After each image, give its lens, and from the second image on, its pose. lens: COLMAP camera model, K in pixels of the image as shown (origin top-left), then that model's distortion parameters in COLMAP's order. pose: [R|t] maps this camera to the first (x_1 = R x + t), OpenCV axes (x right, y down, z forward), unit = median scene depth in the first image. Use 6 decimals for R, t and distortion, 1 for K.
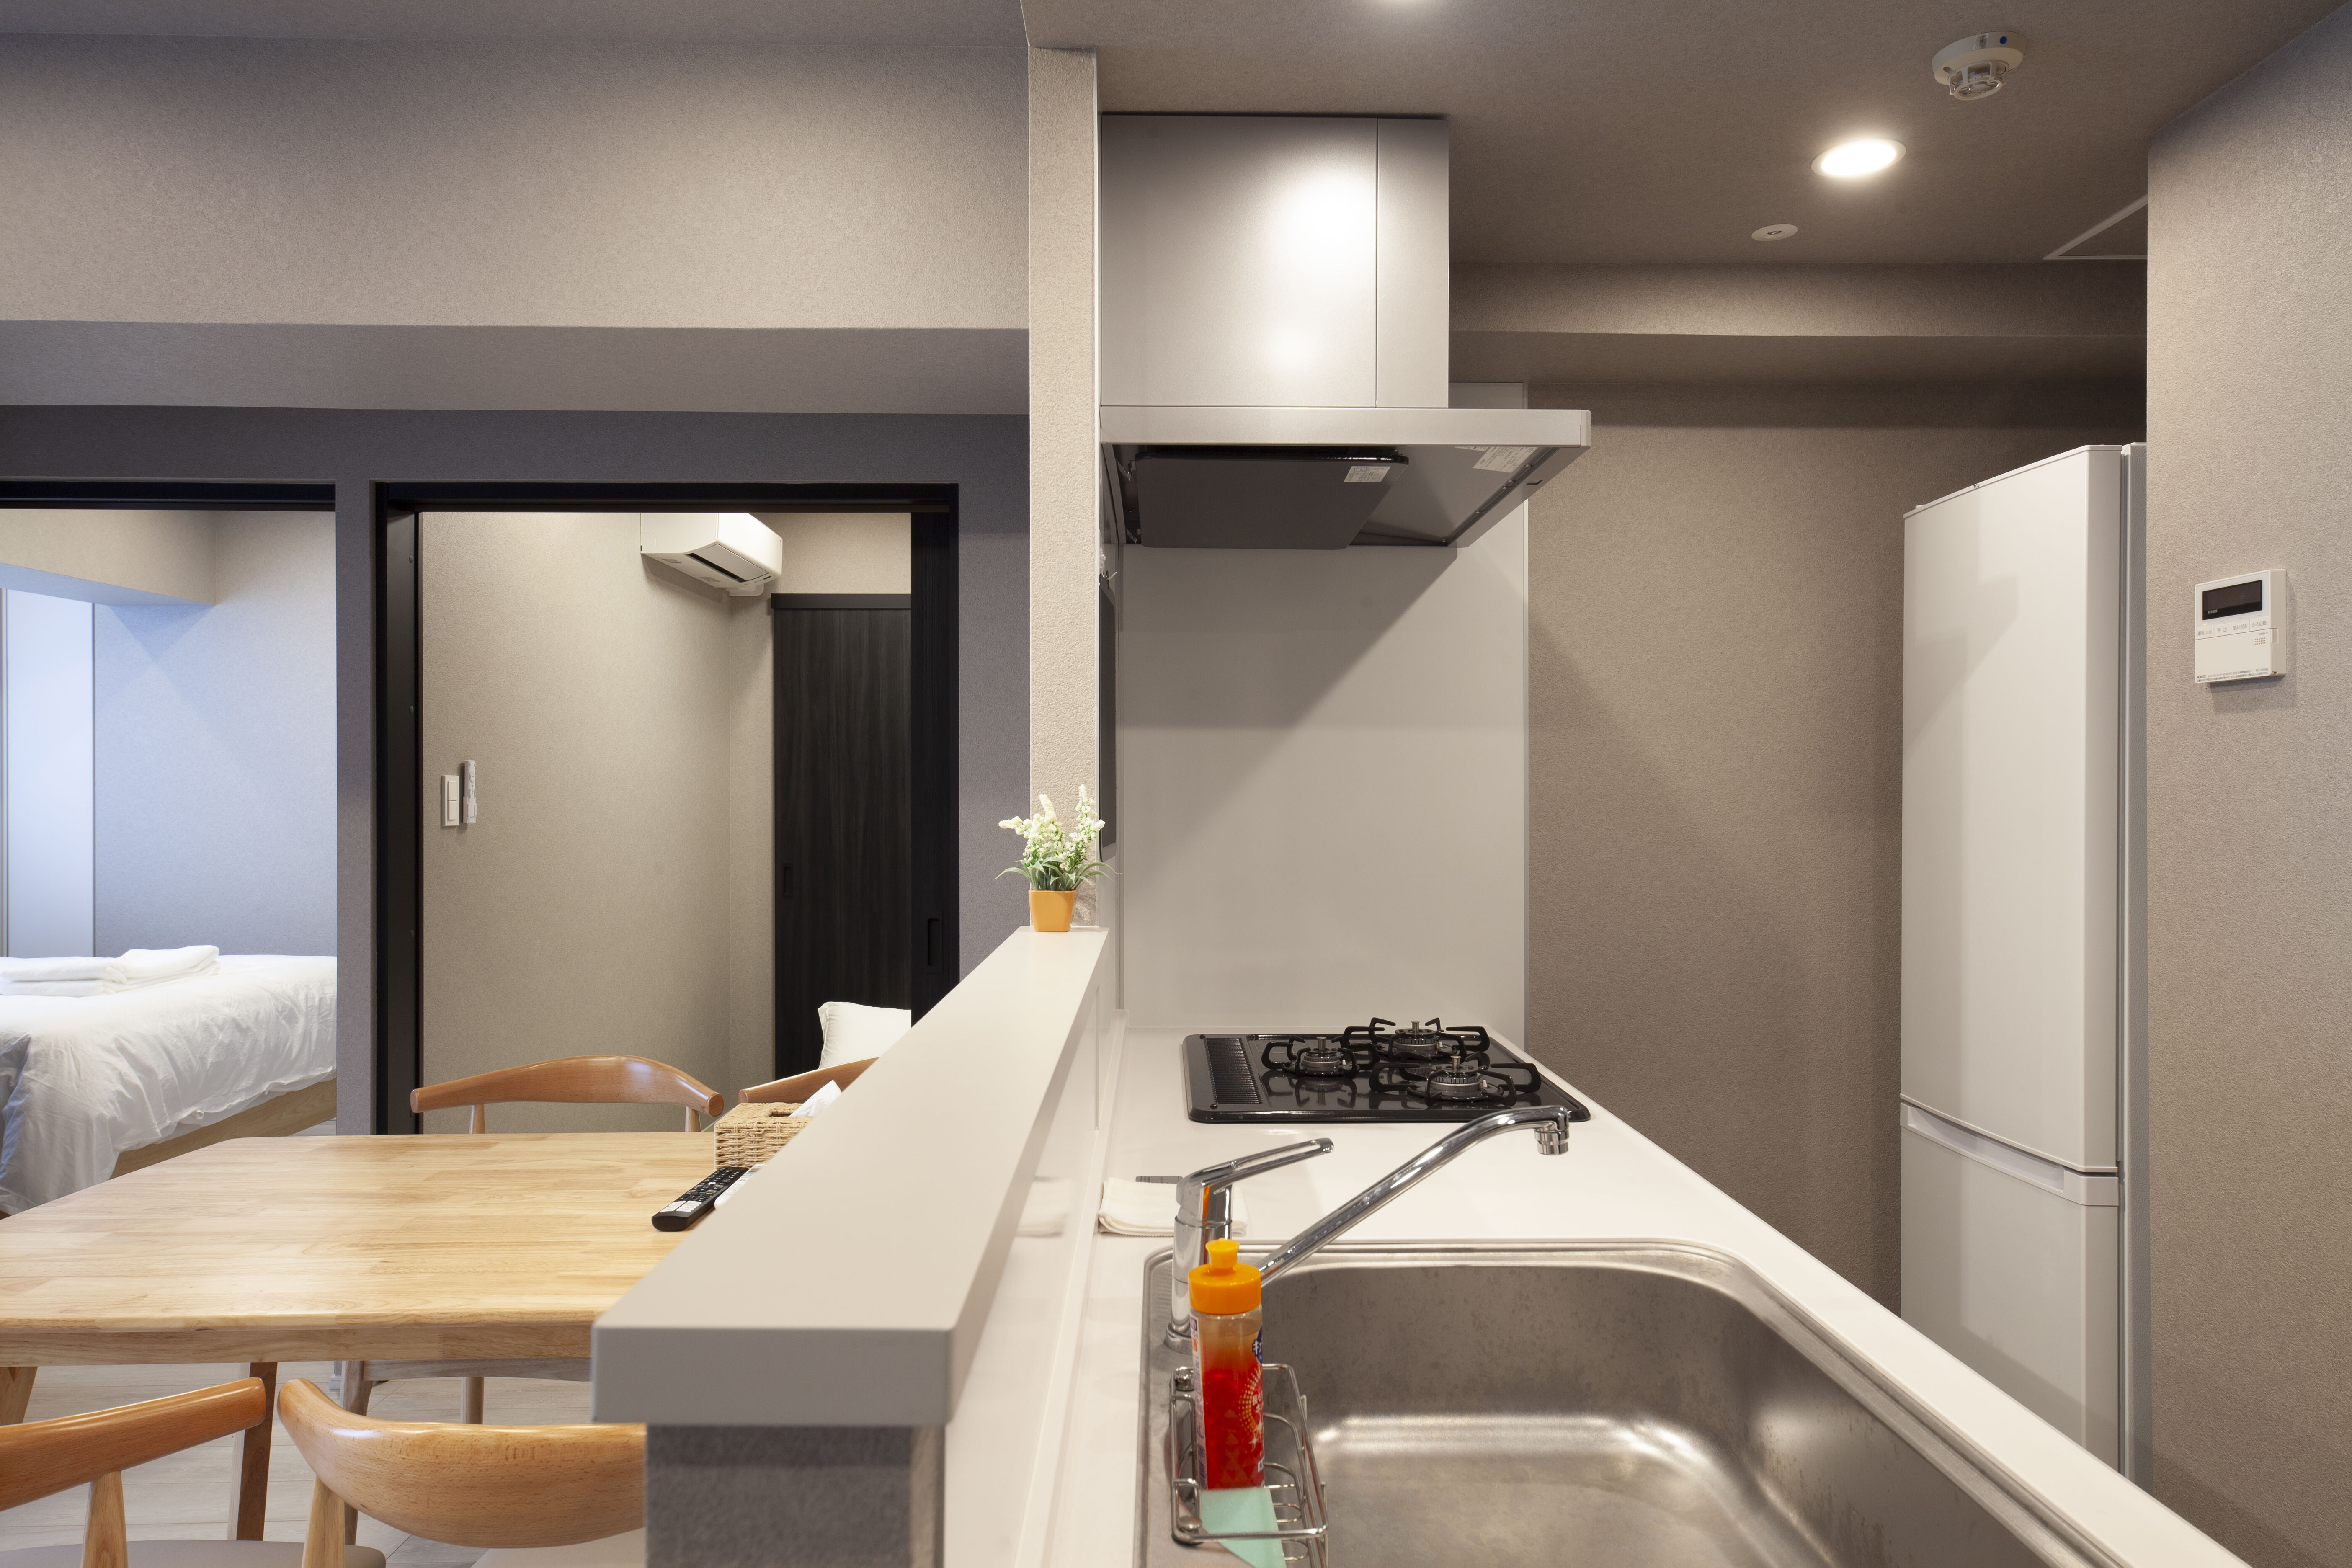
lens RADIAL K [[1472.1, 0, 1208.2], [0, 1472.1, 794.1], [0, 0, 1]] dist [0.008879, 0.006351]
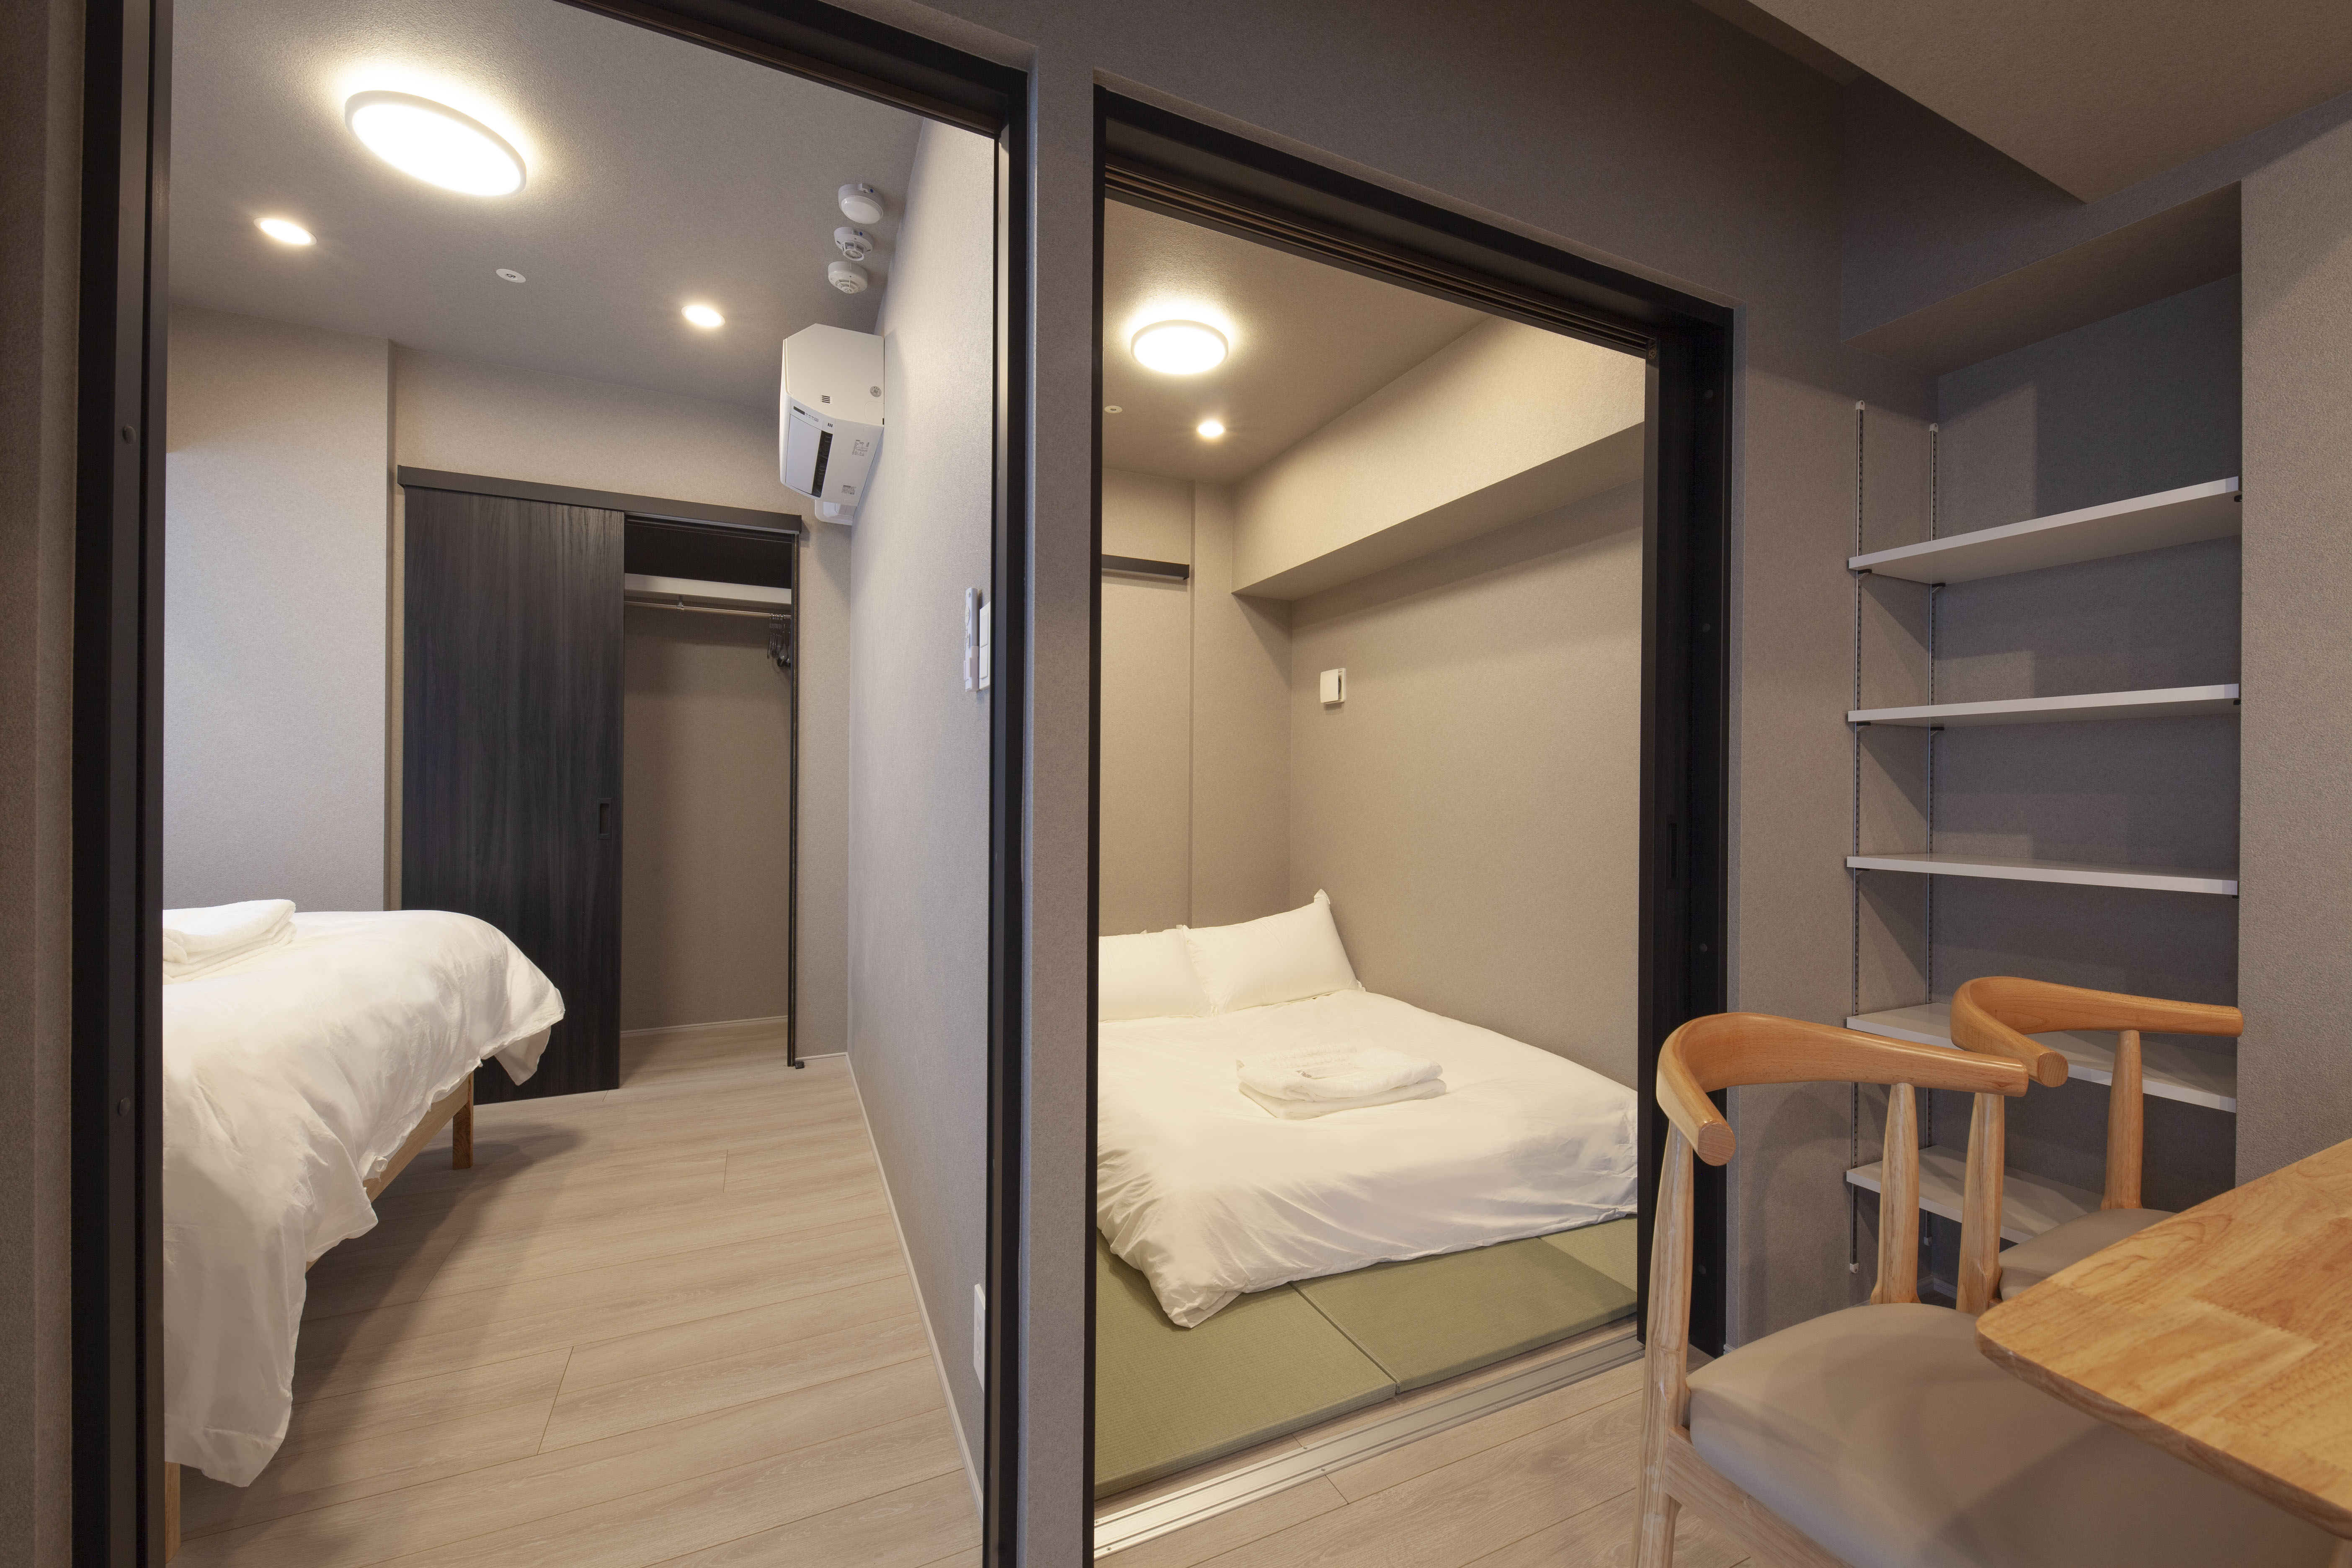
lens RADIAL K [[904.7, 0, 1191.3], [0, 904.7, 786.4], [0, 0, 1]] dist [0.001910, -0.001741]
pose [[0.915322, 0.009849, 0.402603, -1.009652], [-0.009181, 0.999951, -0.003588, 0.104664], [-0.402618, -0.000412, 0.915368, 0.984227]]
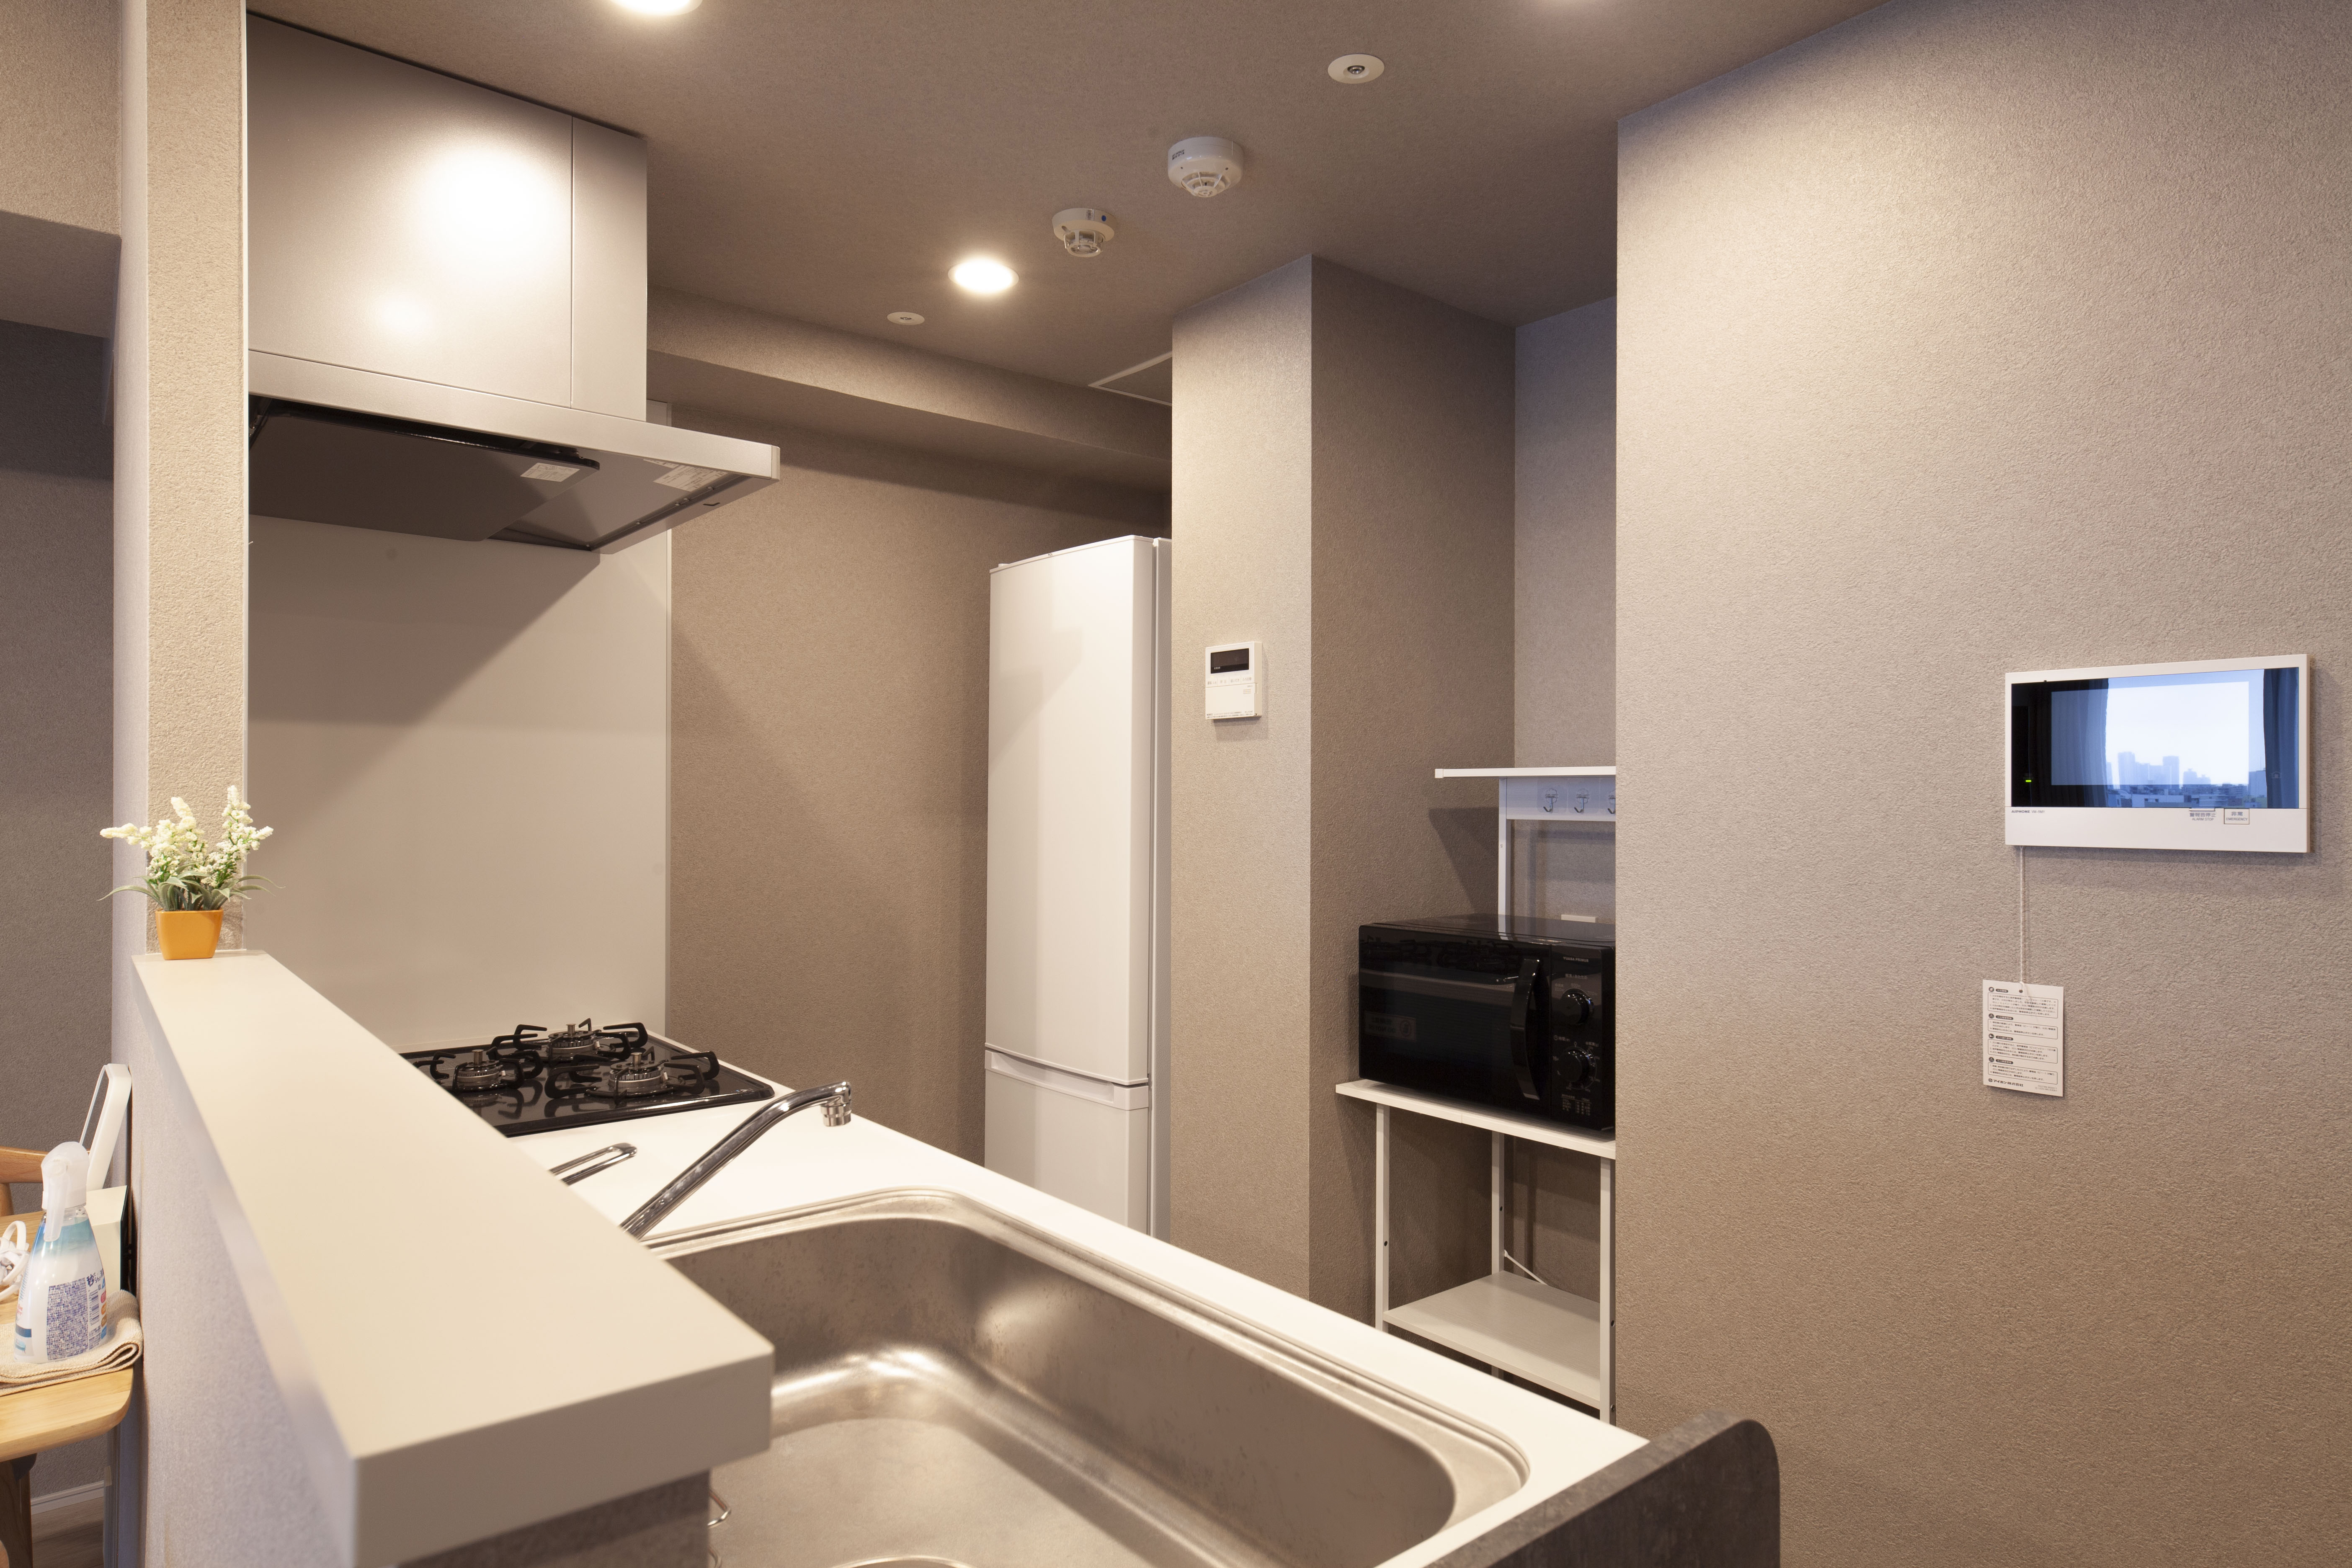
lens RADIAL K [[1340.9, 0, 1199.0], [0, 1340.9, 792.7], [0, 0, 1]] dist [0.007946, 0.007401]
pose [[0.781502, 0.005755, 0.623876, -0.104735], [-0.005079, 0.999983, -0.002863, -0.002378], [-0.623882, -0.000931, 0.781518, 0.023486]]
